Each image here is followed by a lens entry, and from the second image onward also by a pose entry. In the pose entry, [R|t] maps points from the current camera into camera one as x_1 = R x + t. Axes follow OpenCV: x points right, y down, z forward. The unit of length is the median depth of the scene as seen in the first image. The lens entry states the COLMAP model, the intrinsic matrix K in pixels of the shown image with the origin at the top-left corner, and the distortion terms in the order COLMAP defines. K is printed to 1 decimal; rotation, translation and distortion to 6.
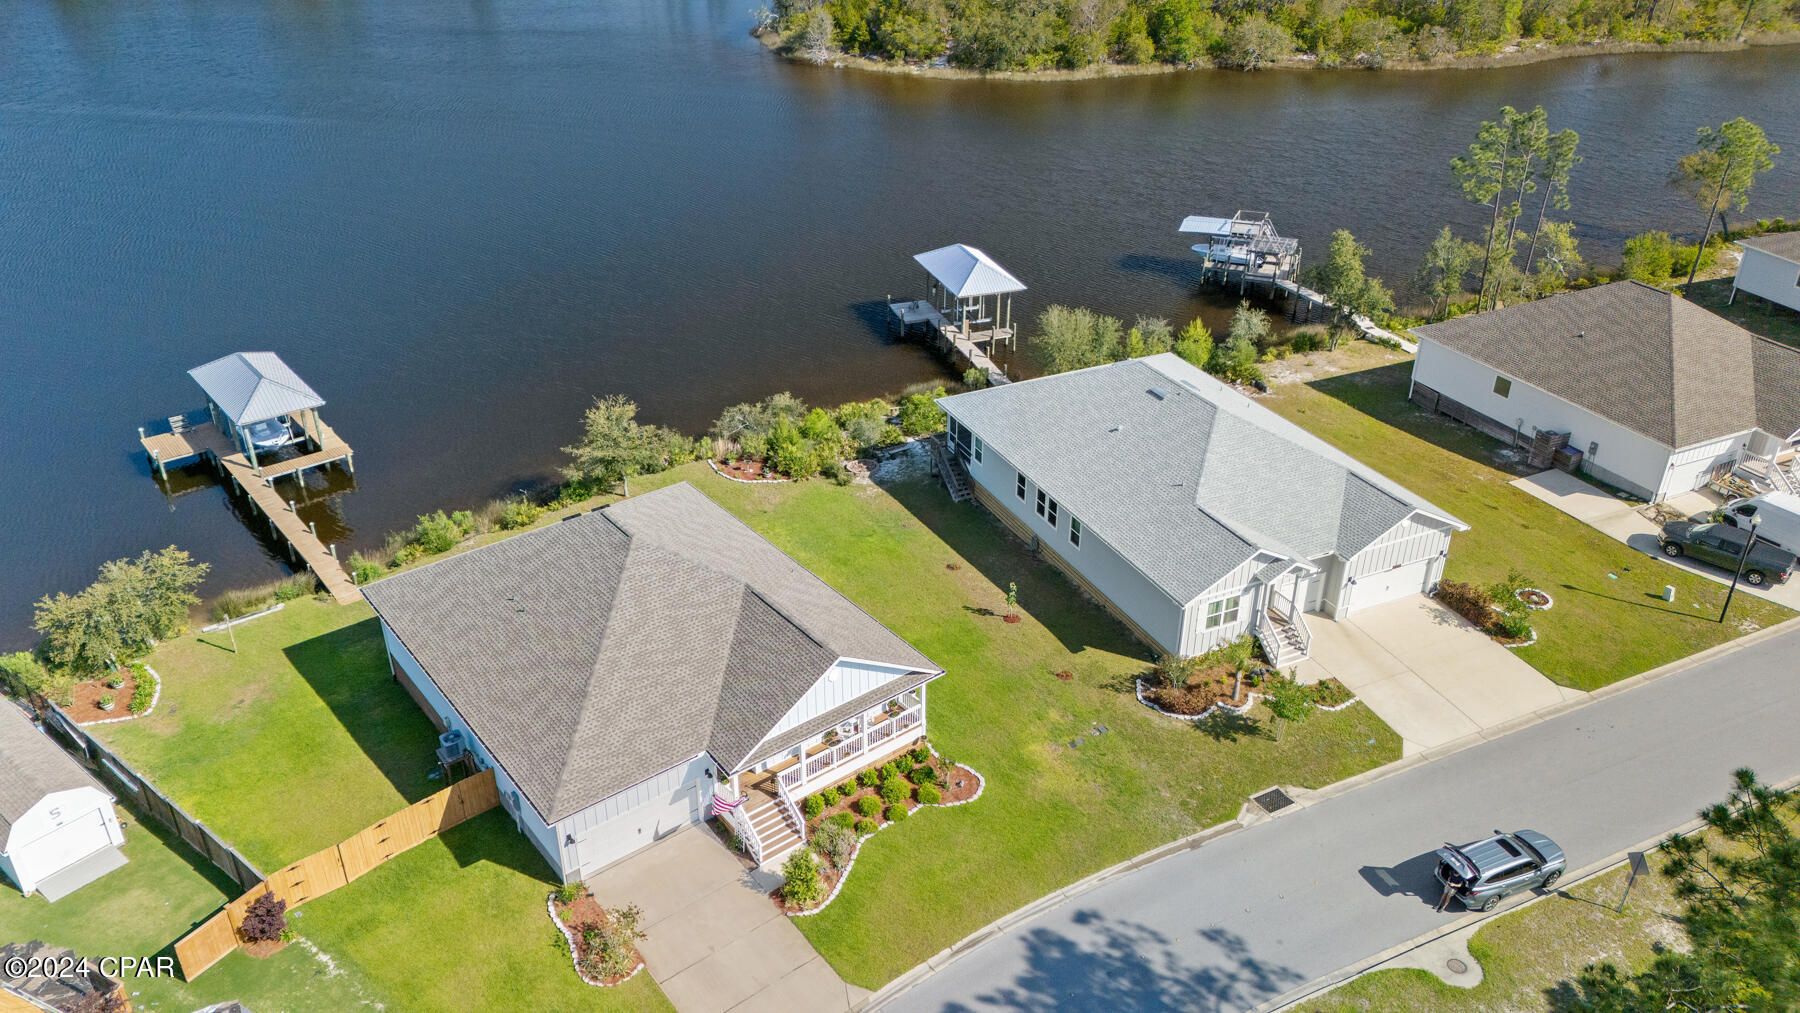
lens RADIAL K [[1312.1, 0, 885.1], [0, 1312.1, 508.3], [0, 0, 1]] dist [0.070929, -0.083003]
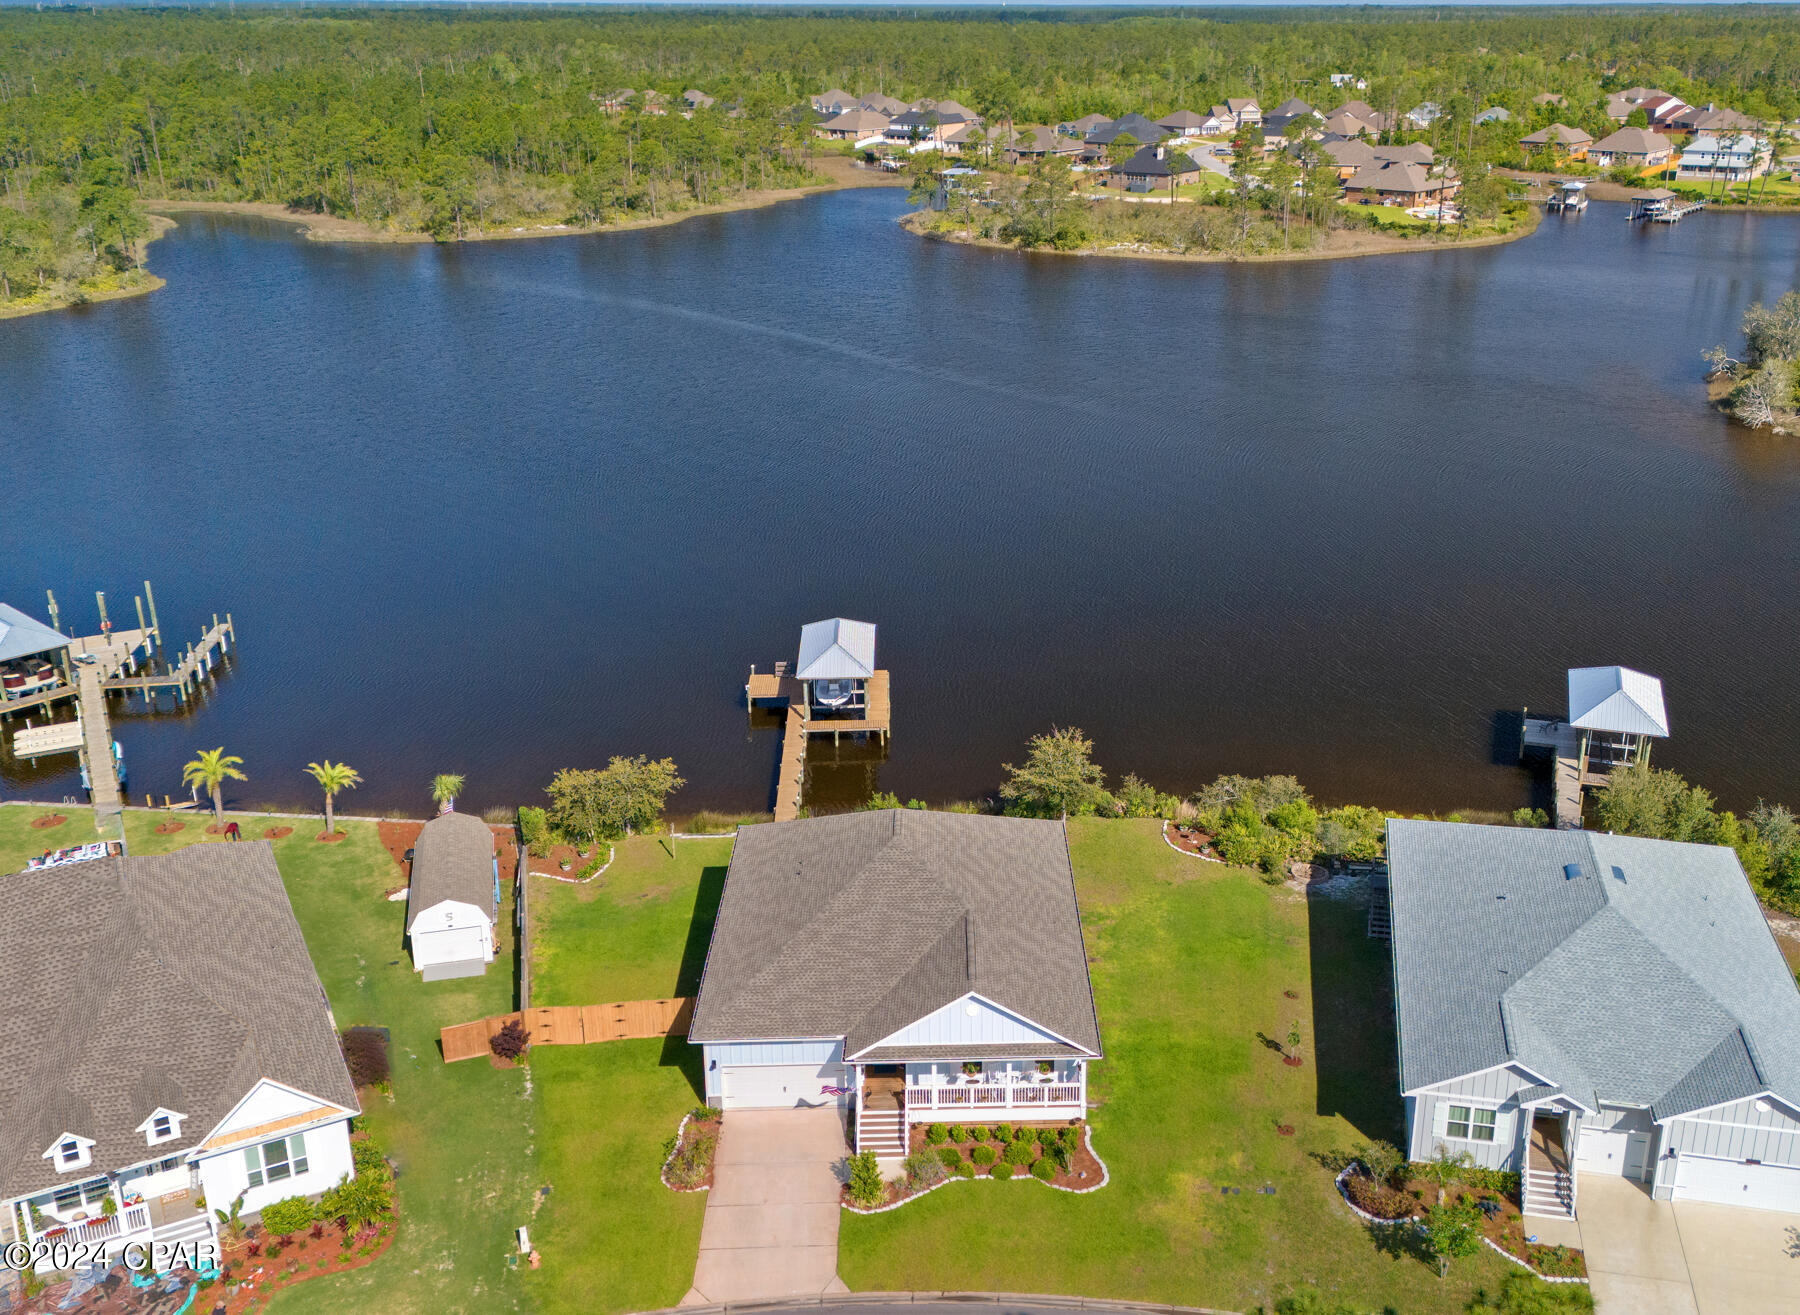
lens RADIAL K [[1718.5, 0, 990.5], [0, 1718.5, 607.2], [0, 0, 1]] dist [0.078081, -0.136921]
pose [[0.811479, 0.194085, -0.551211, 0.455722], [-0.287832, 0.953633, -0.087958, -0.041794], [0.508582, 0.230032, 0.829717, -0.136432]]
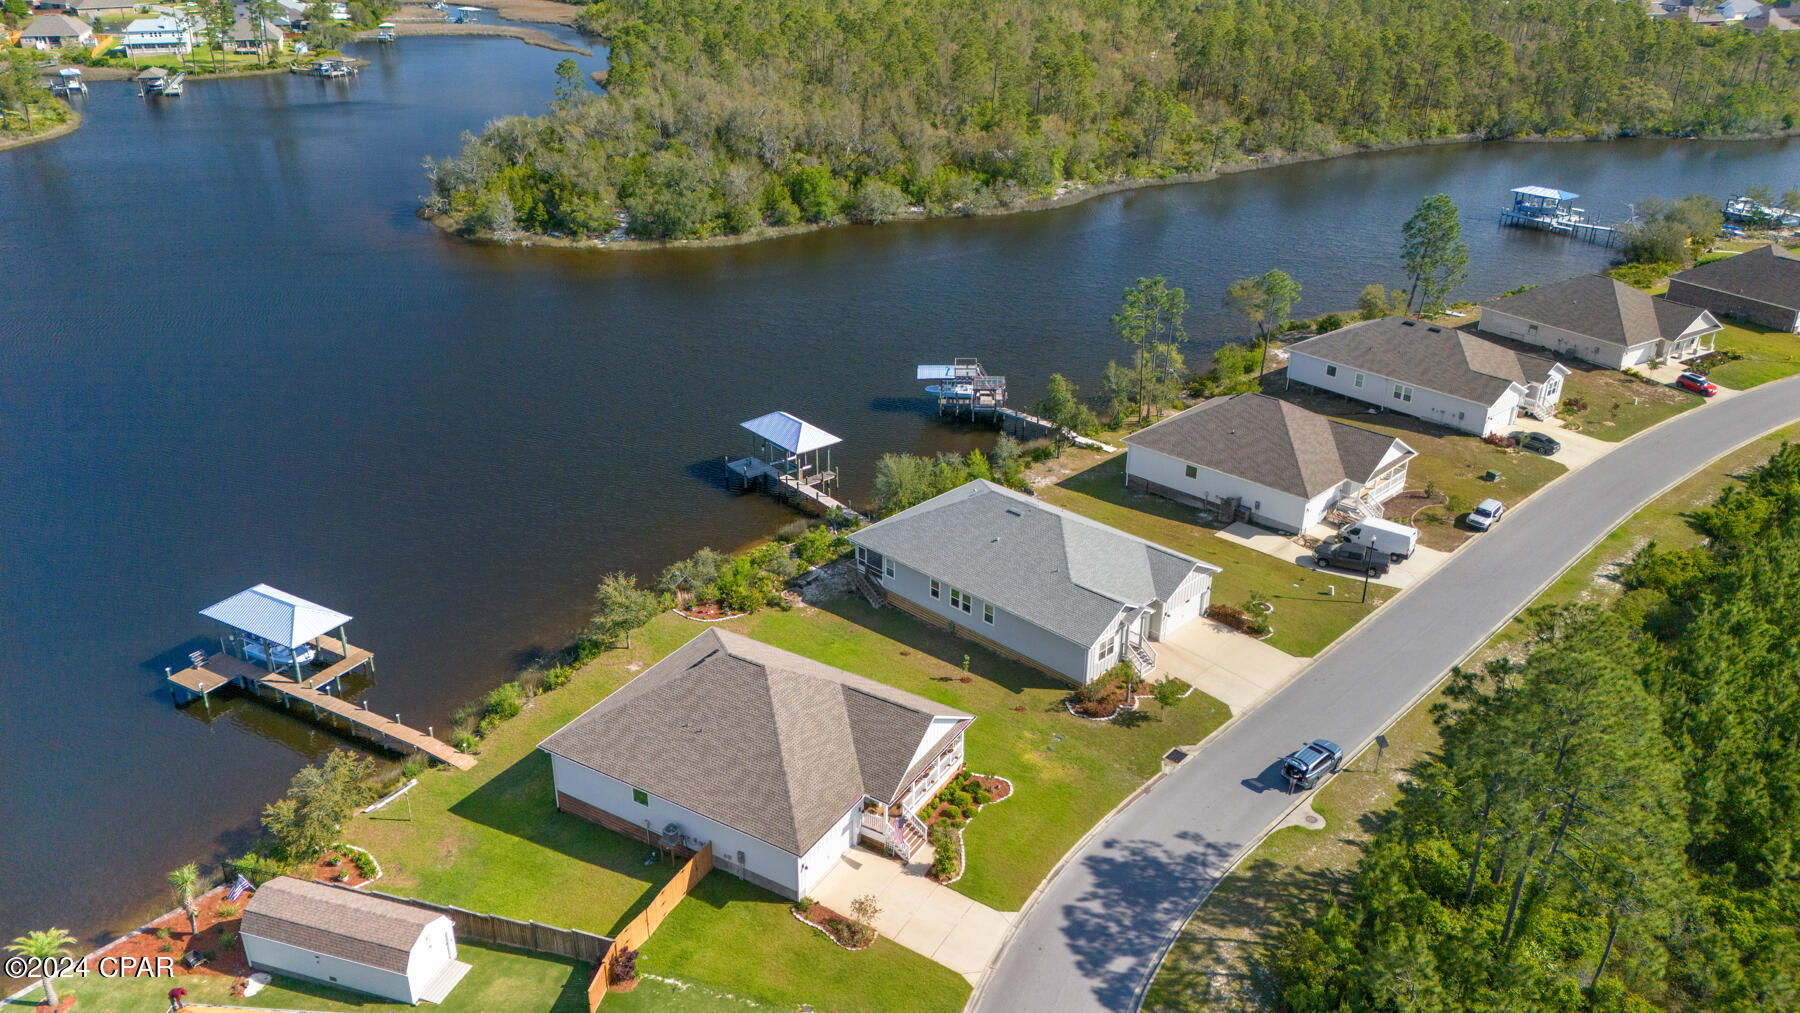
lens RADIAL K [[1312.1, 0, 885.1], [0, 1312.1, 508.3], [0, 0, 1]] dist [0.070929, -0.083003]
pose [[0.937316, -0.143526, 0.317551, -0.370570], [0.166091, 0.985083, -0.045014, -0.046489], [-0.306353, 0.094935, 0.947172, -0.324788]]
